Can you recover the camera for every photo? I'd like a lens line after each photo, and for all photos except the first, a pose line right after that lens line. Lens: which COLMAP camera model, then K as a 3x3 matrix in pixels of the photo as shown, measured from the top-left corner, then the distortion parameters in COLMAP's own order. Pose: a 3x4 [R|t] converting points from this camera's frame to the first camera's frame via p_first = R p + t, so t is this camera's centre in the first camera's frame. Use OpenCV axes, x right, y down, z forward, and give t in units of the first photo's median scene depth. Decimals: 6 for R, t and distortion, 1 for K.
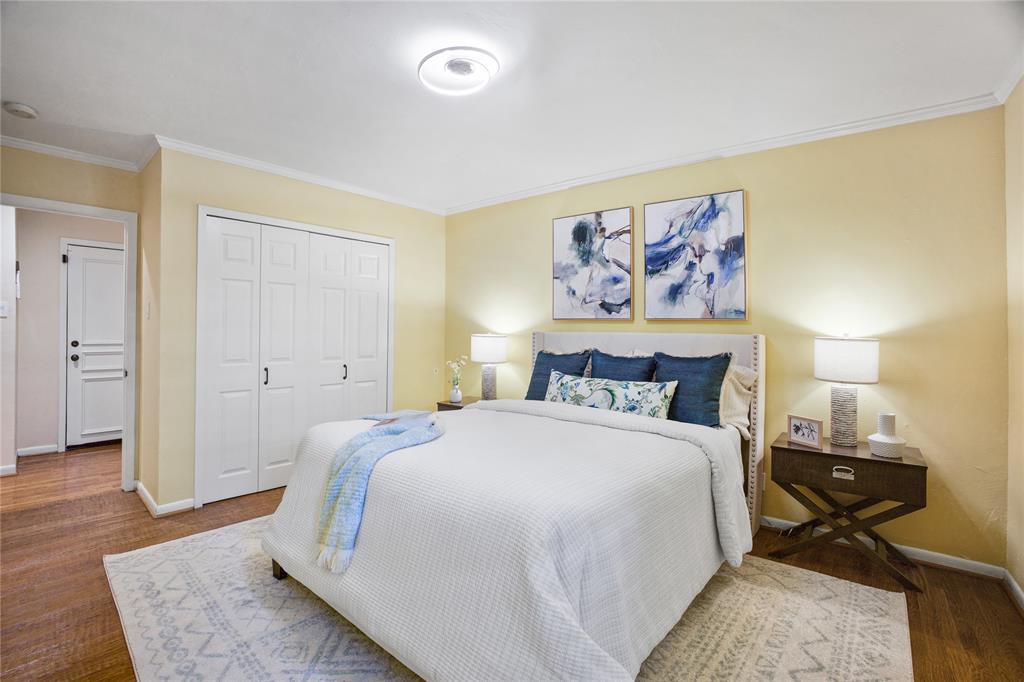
lens RADIAL K [[475.1, 0, 532.3], [0, 475.1, 342.8], [0, 0, 1]] dist [-0.077153, 0.000497]
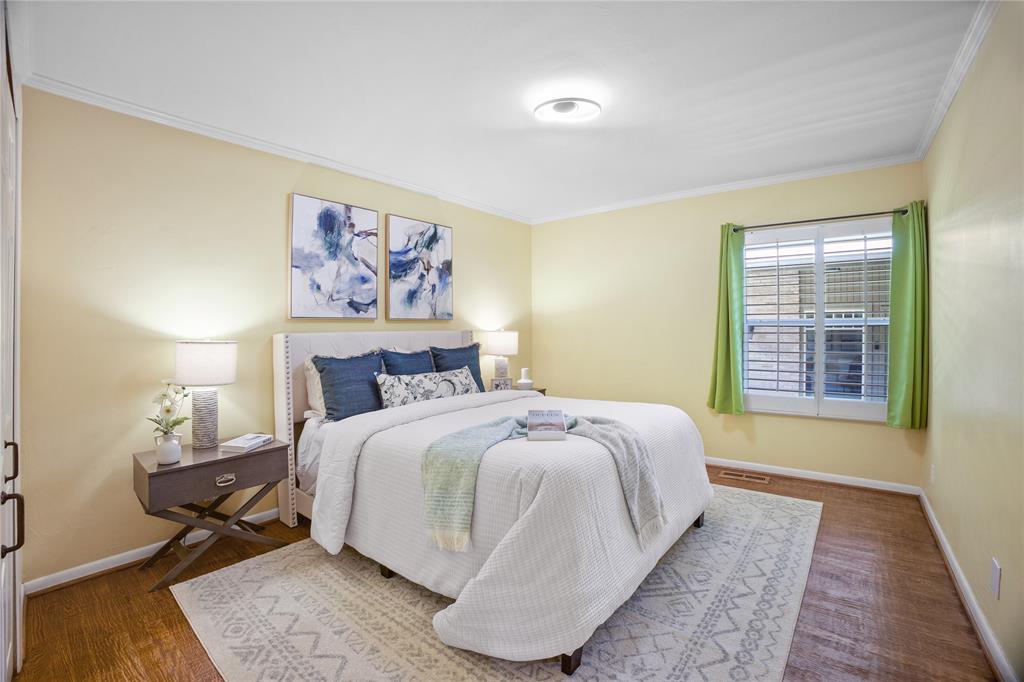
lens RADIAL K [[484.0, 0, 508.8], [0, 484.0, 329.3], [0, 0, 1]] dist [-0.069617, 0.000969]
pose [[-0.022782, -0.006610, 0.999719, -0.845016], [0.047395, 0.998847, 0.007684, -0.021219], [-0.998616, 0.047556, -0.022442, 0.725663]]
